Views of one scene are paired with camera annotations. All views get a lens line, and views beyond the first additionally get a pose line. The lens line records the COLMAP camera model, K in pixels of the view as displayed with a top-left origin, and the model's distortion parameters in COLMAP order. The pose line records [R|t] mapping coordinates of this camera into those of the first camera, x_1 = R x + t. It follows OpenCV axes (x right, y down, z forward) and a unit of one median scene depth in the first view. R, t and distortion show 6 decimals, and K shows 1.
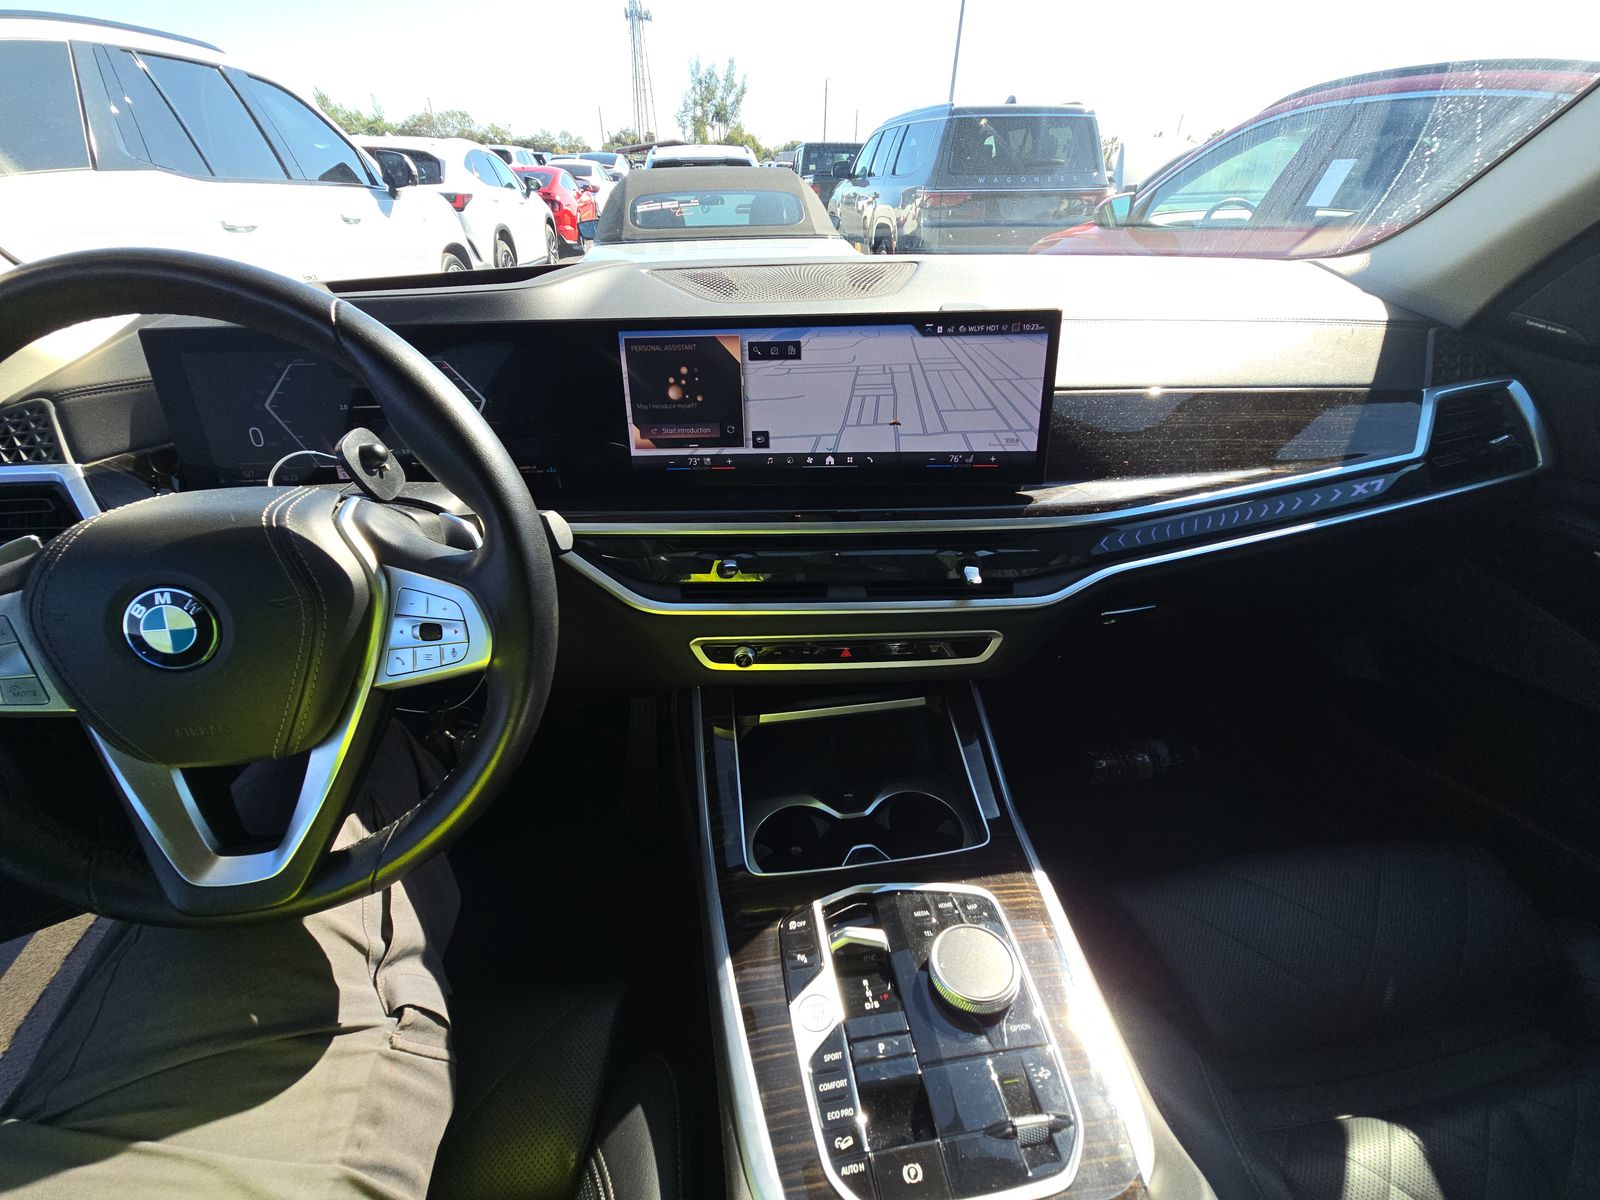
lens RADIAL K [[654.8, 0, 803.7], [0, 654.8, 597.6], [0, 0, 1]] dist [0.006071, -0.003104]
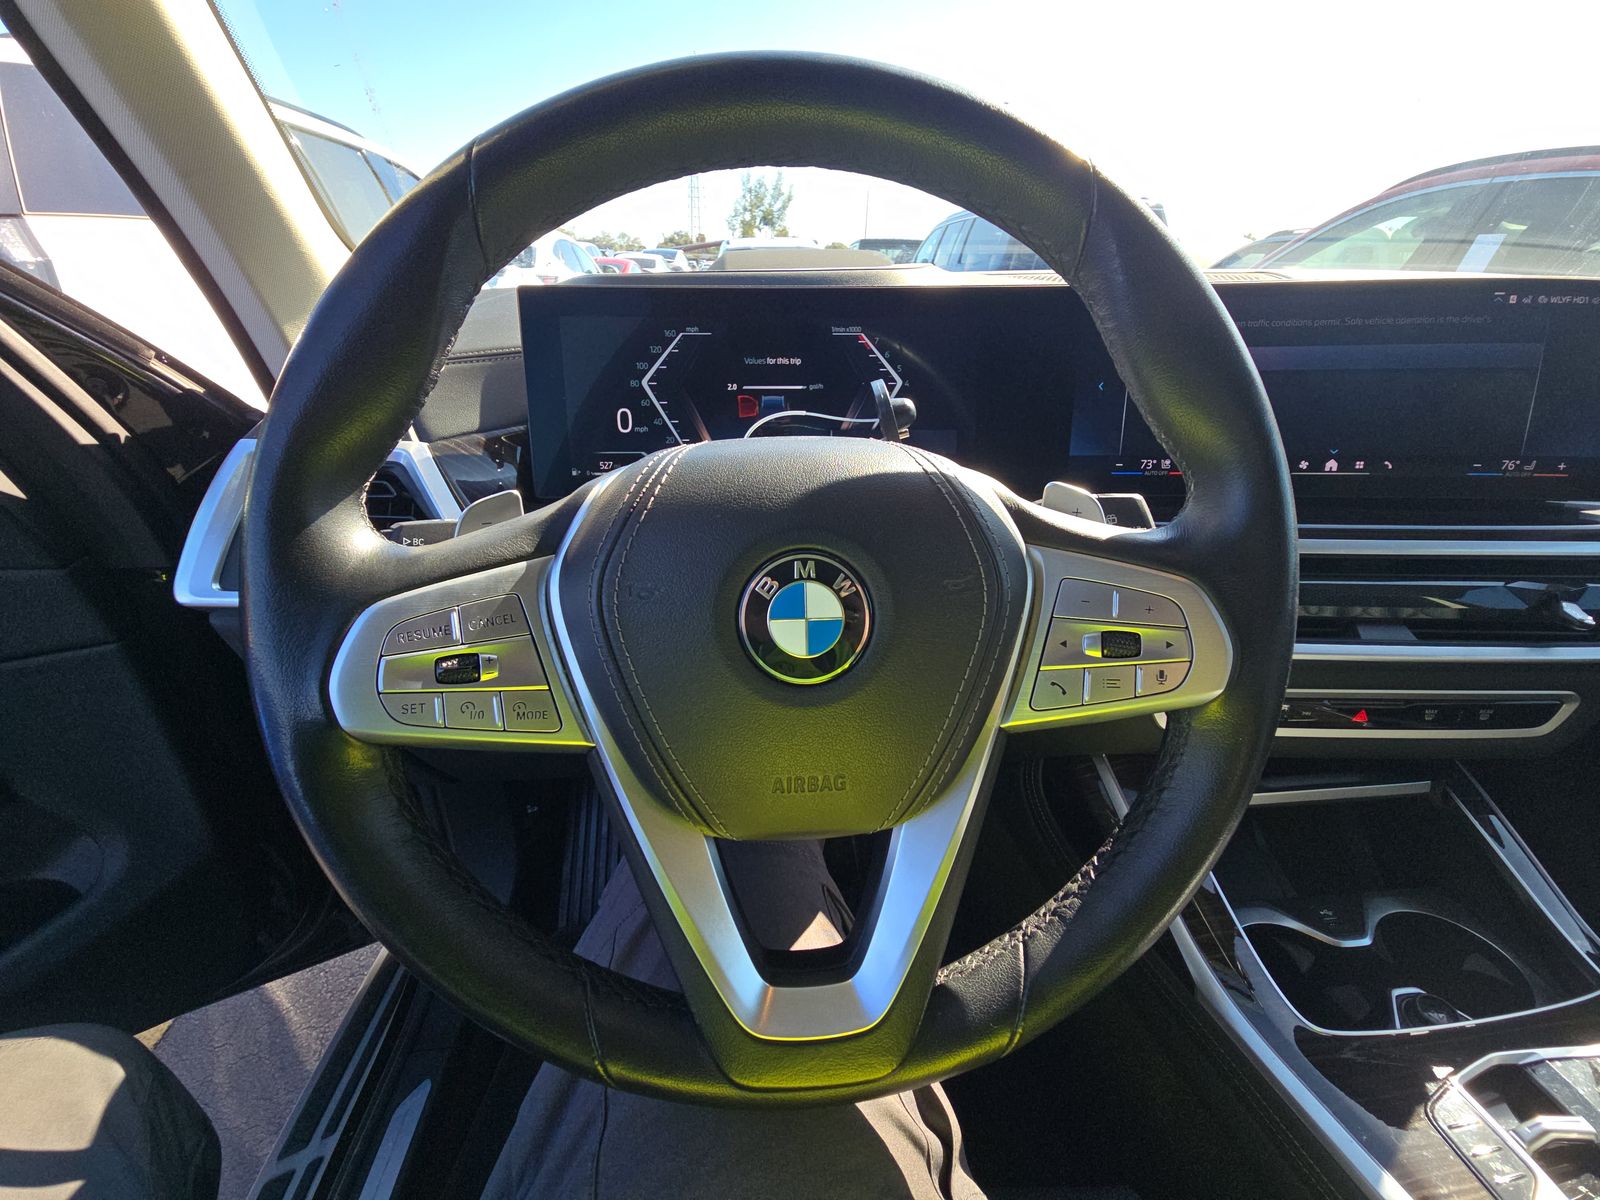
lens RADIAL K [[654.8, 0, 798.7], [0, 654.8, 604.2], [0, 0, 1]] dist [0.006071, -0.003104]
pose [[0.998663, 0.031190, -0.041226, -0.579112], [-0.035413, 0.993732, -0.106033, 0.062438], [0.037661, 0.107351, 0.993508, 0.222584]]
